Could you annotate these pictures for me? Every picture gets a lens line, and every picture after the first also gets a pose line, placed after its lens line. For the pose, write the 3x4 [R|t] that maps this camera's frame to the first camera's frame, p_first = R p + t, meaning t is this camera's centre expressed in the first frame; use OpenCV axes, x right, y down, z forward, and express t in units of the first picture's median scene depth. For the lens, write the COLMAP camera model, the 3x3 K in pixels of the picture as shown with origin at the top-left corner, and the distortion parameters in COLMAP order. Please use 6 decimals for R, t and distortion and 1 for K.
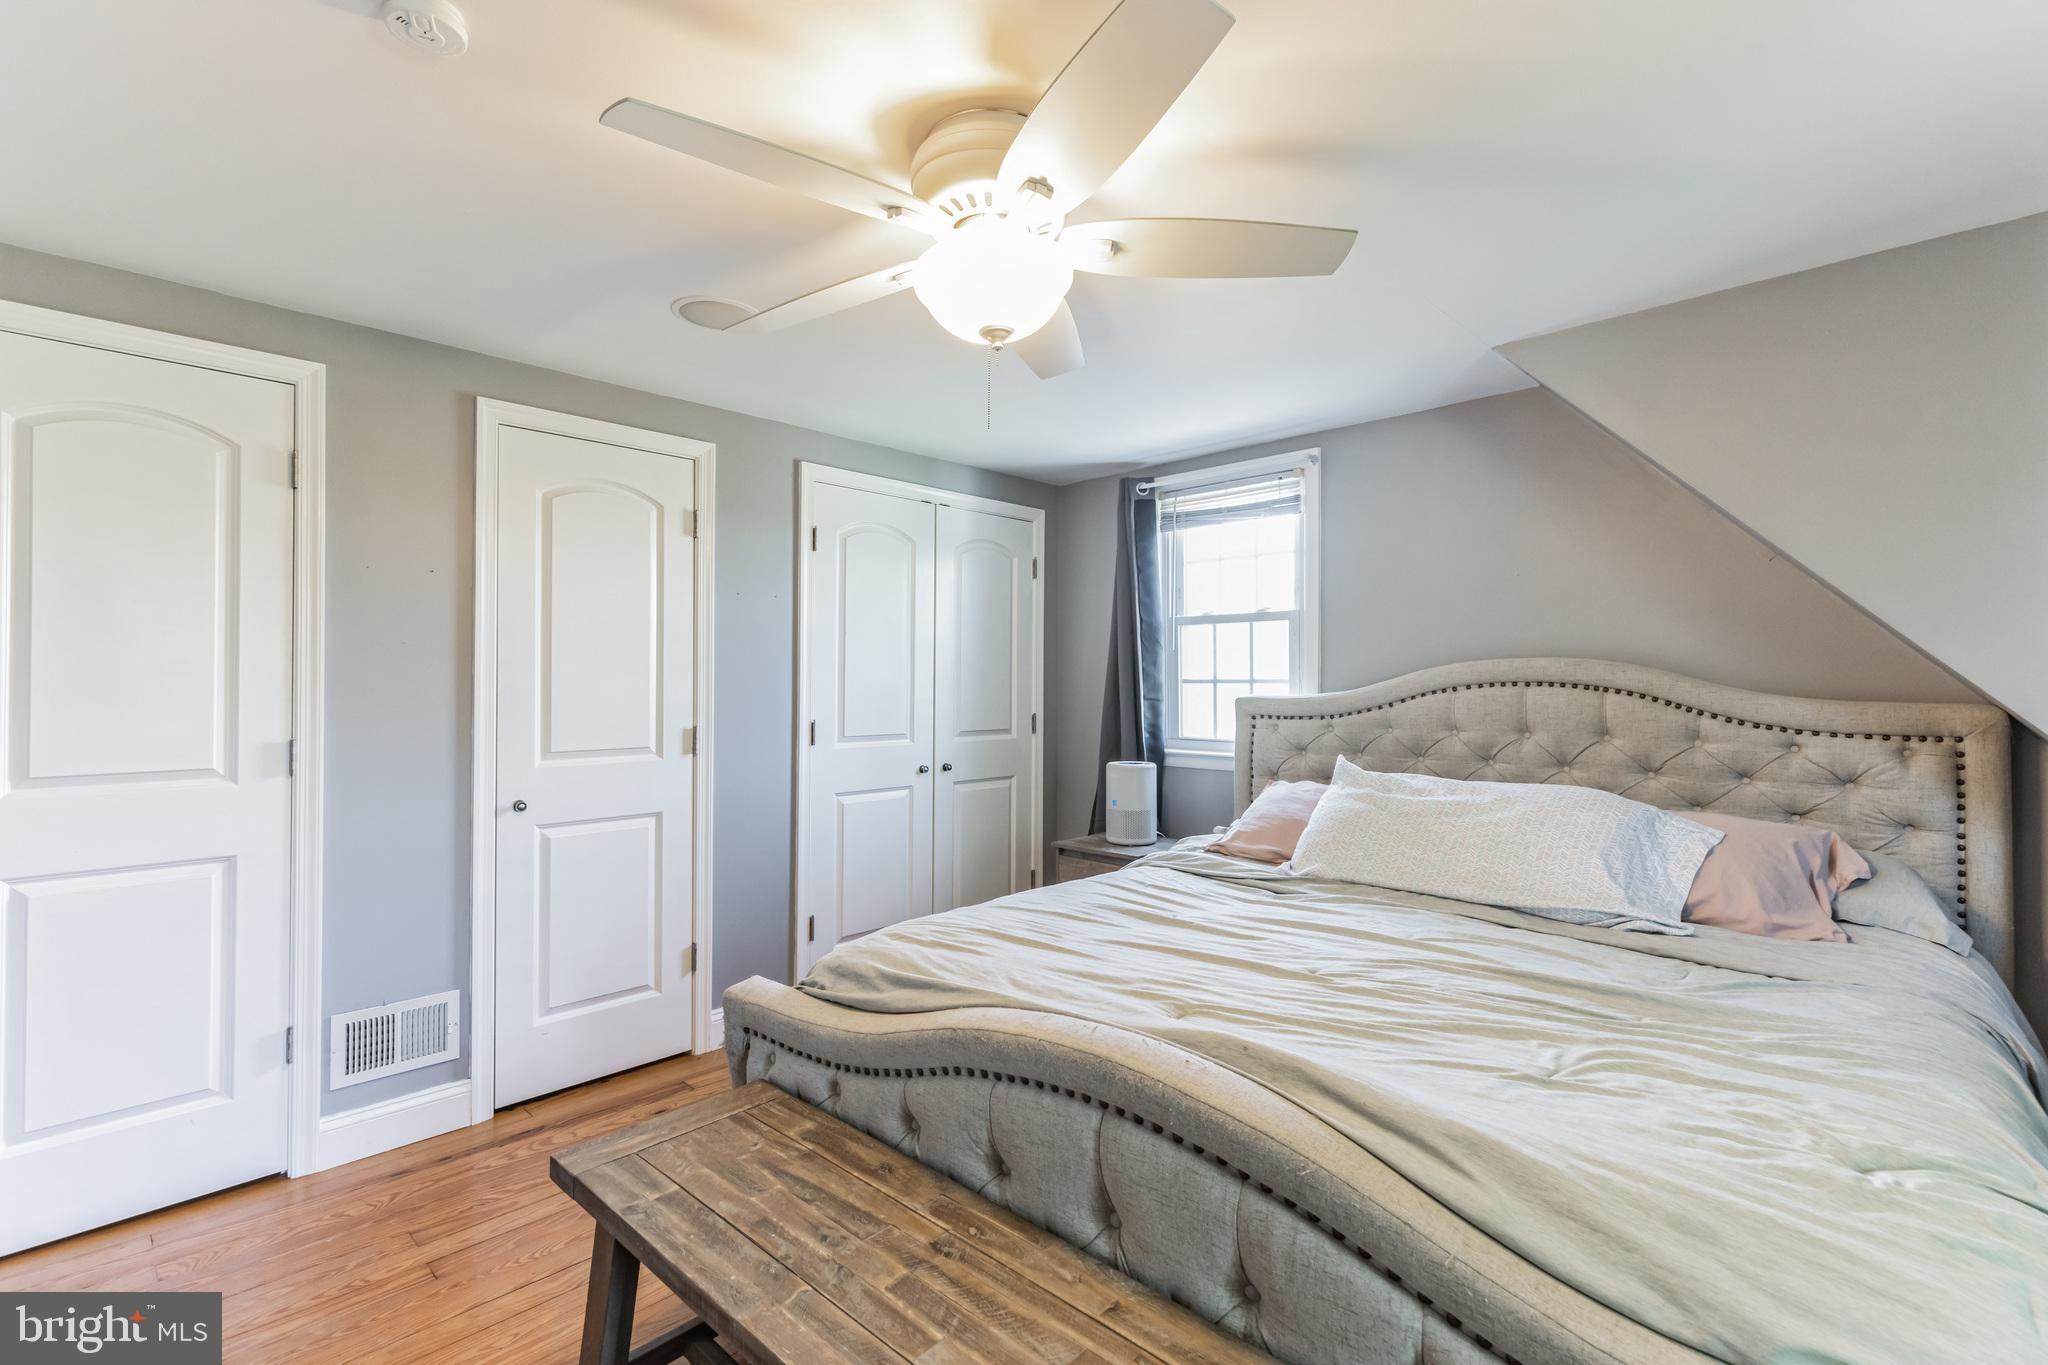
lens RADIAL K [[917.0, 0, 1028.3], [0, 917.0, 675.1], [0, 0, 1]] dist [0.005428, -0.000454]
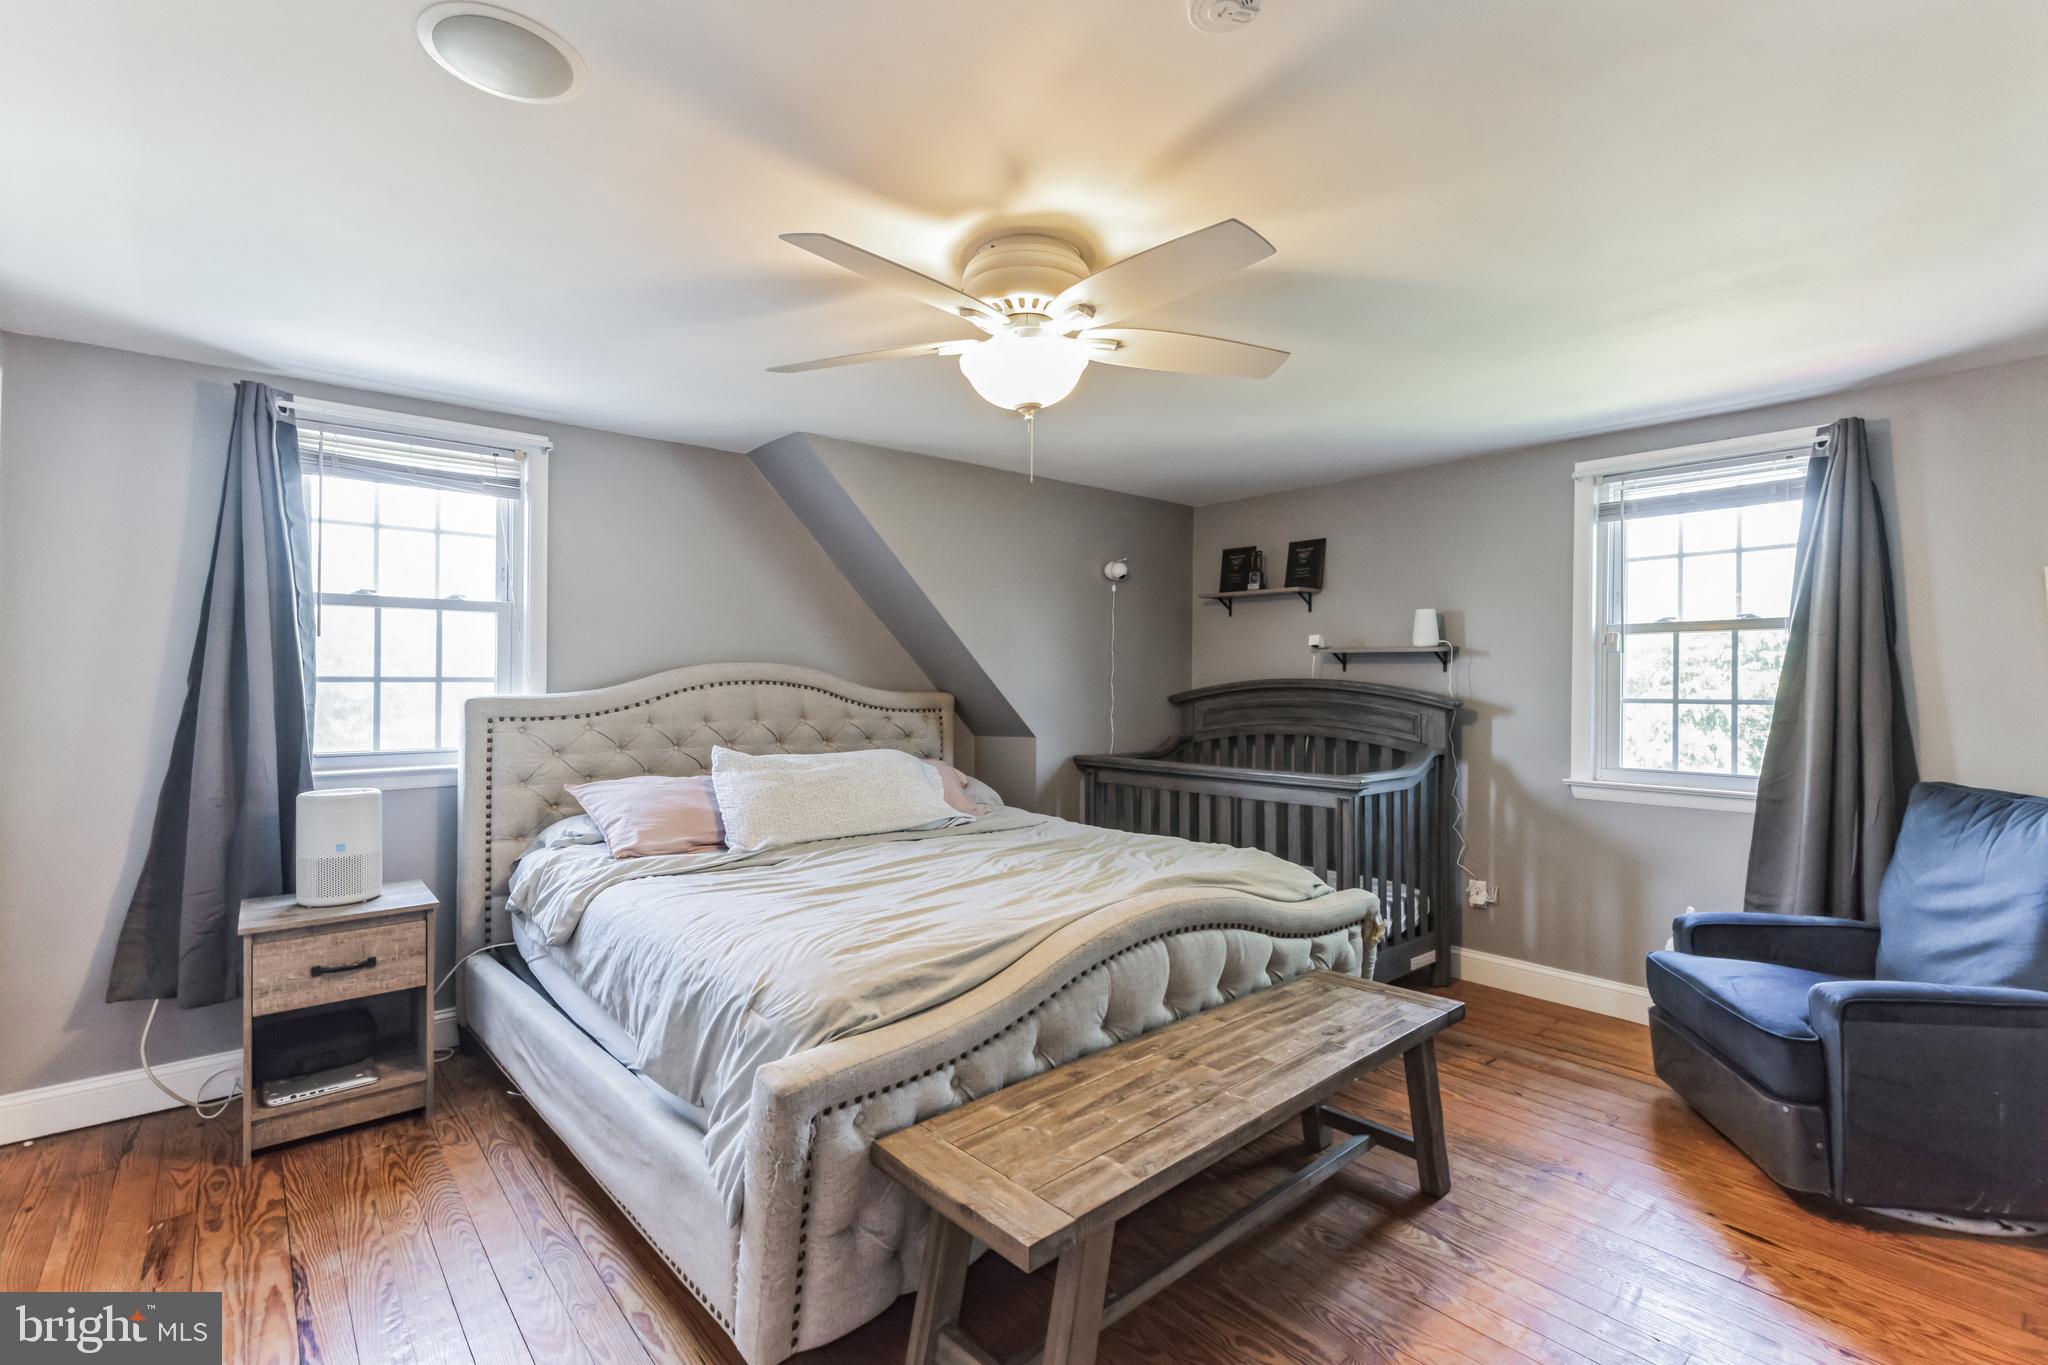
lens RADIAL K [[917.0, 0, 1028.3], [0, 917.0, 675.1], [0, 0, 1]] dist [0.005428, -0.000454]
pose [[0.087730, 0.005912, 0.996127, -0.890700], [-0.010036, 0.999937, -0.005050, 0.002168], [-0.996094, -0.009554, 0.087783, 0.609501]]
